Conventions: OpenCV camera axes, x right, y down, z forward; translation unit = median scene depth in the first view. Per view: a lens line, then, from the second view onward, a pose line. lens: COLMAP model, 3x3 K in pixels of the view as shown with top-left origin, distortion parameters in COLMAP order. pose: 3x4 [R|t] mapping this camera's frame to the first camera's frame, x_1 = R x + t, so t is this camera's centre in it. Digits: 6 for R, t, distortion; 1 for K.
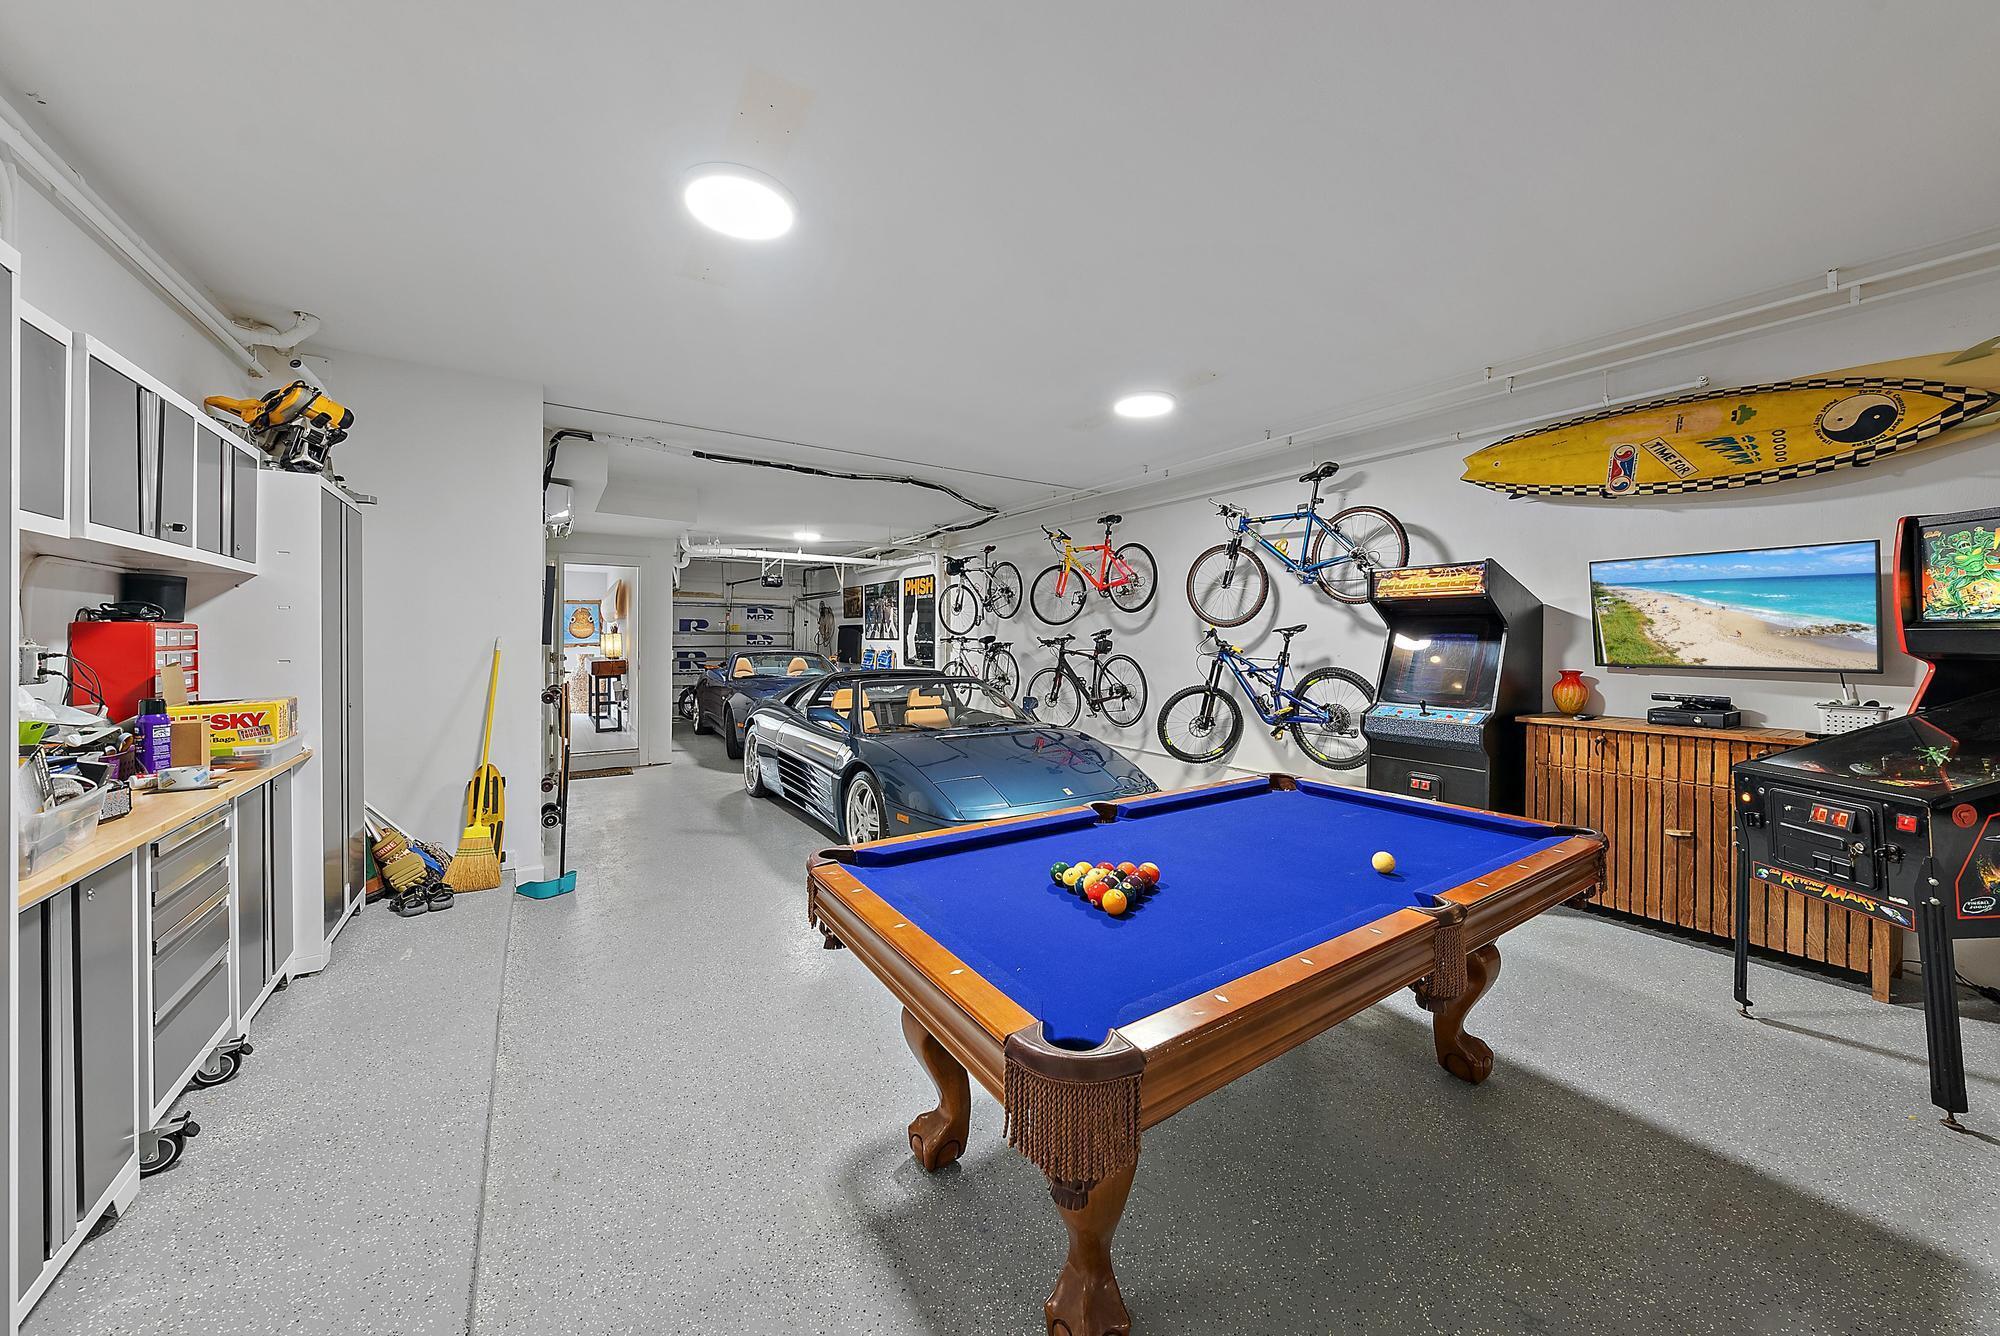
lens RADIAL K [[682.6, 0, 992.7], [0, 682.6, 654.2], [0, 0, 1]] dist [-0.001164, -0.000236]
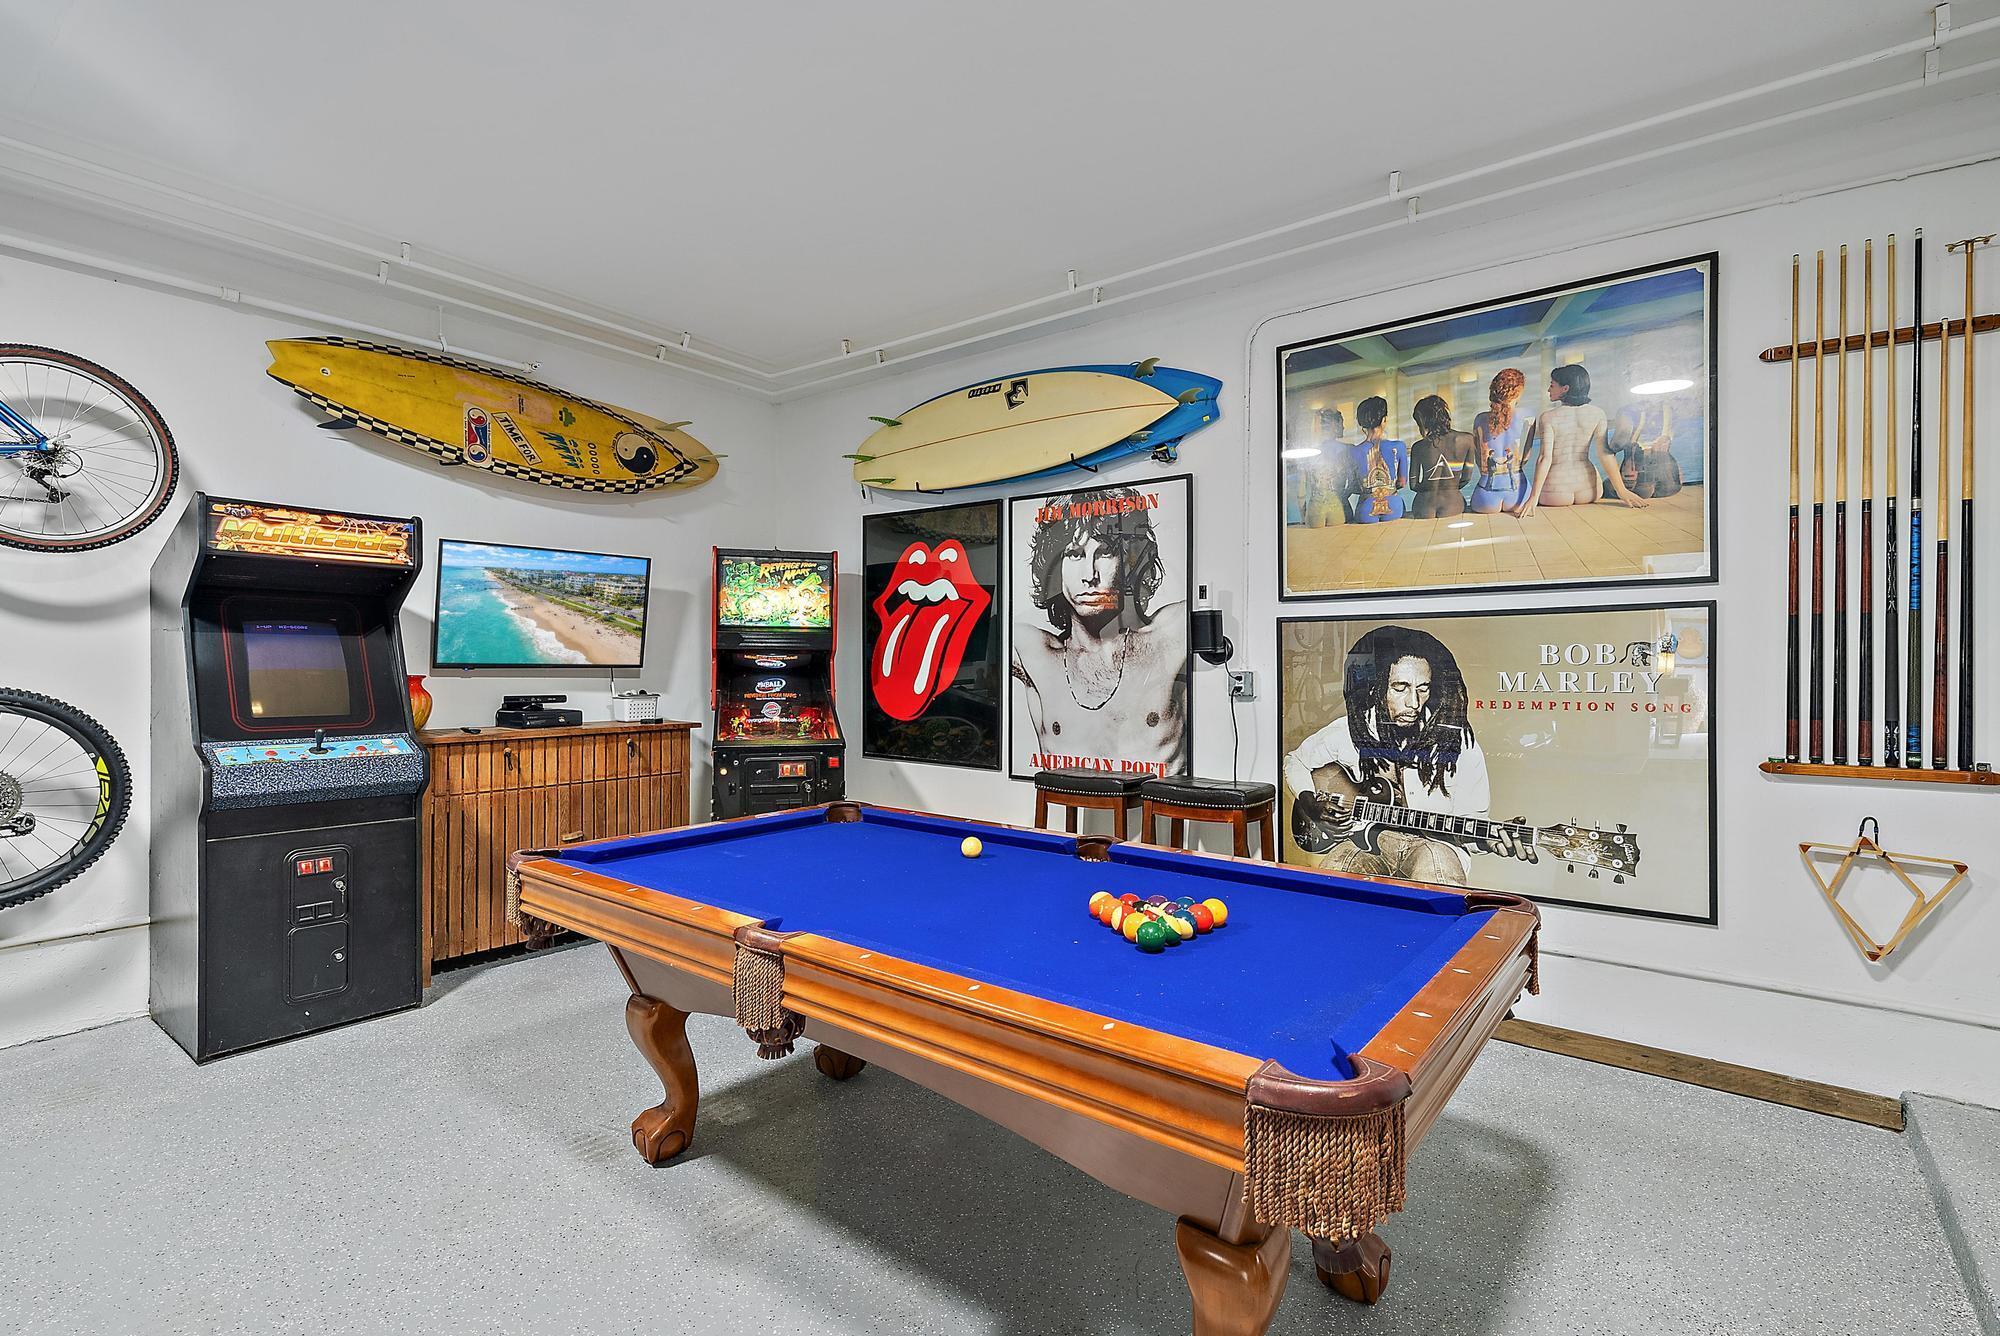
lens RADIAL K [[948.7, 0, 994.0], [0, 948.7, 659.8], [0, 0, 1]] dist [0.020676, 0.000001]
pose [[-0.317672, -0.006448, 0.948179, -0.447154], [0.010791, 0.999888, 0.010415, 0.004461], [-0.948139, 0.013540, -0.317566, 0.815727]]
